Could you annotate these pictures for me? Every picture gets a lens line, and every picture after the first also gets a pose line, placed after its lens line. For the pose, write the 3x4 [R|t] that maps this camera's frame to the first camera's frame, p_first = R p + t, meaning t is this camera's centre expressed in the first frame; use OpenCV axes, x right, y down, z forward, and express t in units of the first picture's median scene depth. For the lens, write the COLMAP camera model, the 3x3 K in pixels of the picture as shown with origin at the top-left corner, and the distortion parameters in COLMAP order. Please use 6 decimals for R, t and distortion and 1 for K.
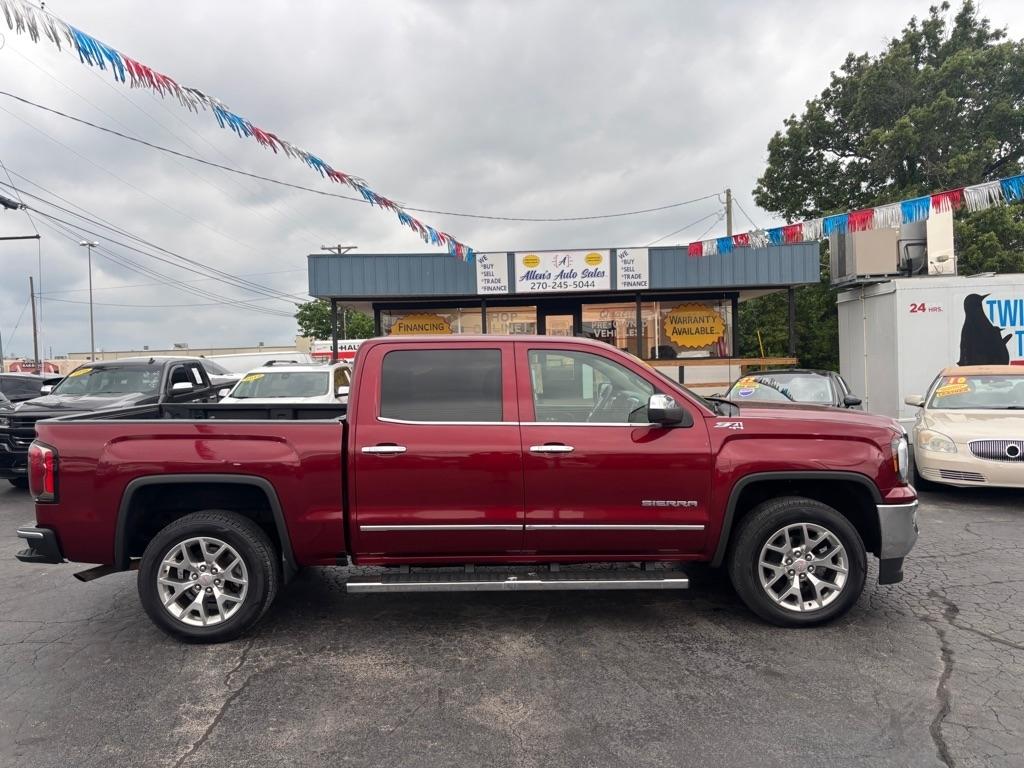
lens RADIAL K [[783.1, 0, 502.7], [0, 783.1, 383.6], [0, 0, 1]] dist [0.044834, -0.046305]
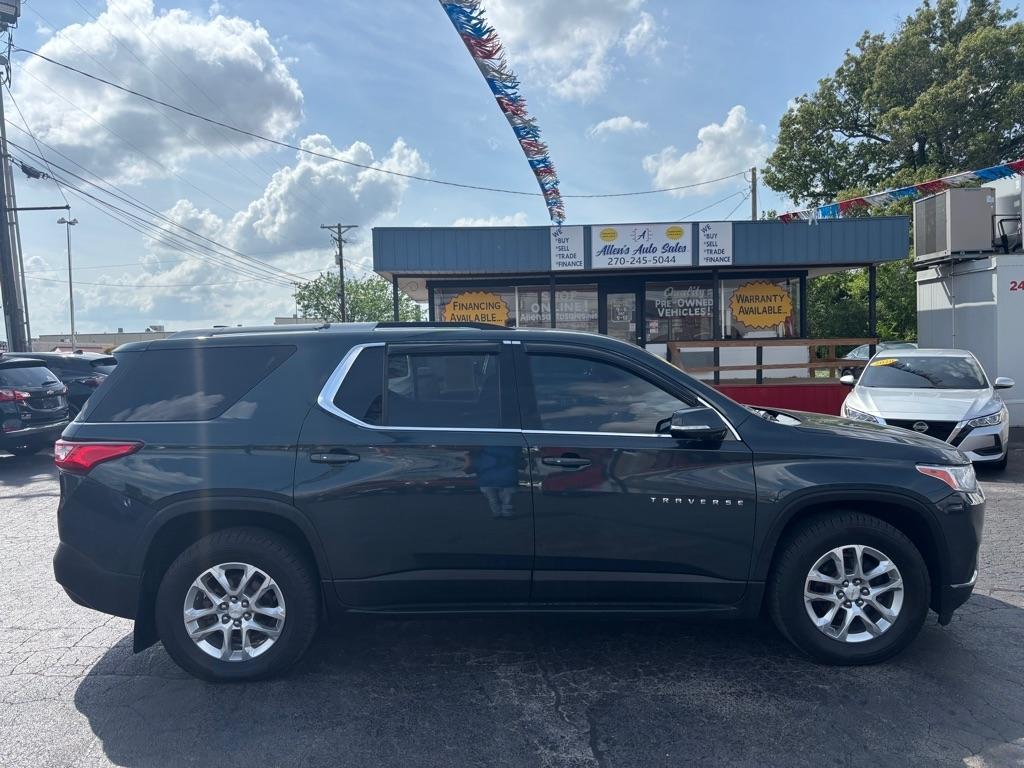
lens RADIAL K [[783.1, 0, 502.7], [0, 783.1, 386.9], [0, 0, 1]] dist [0.044834, -0.046305]
pose [[0.999472, -0.000072, 0.032488, -0.122372], [-0.000741, 0.999687, 0.025007, 0.003604], [-0.032479, -0.025018, 0.999159, 0.051777]]
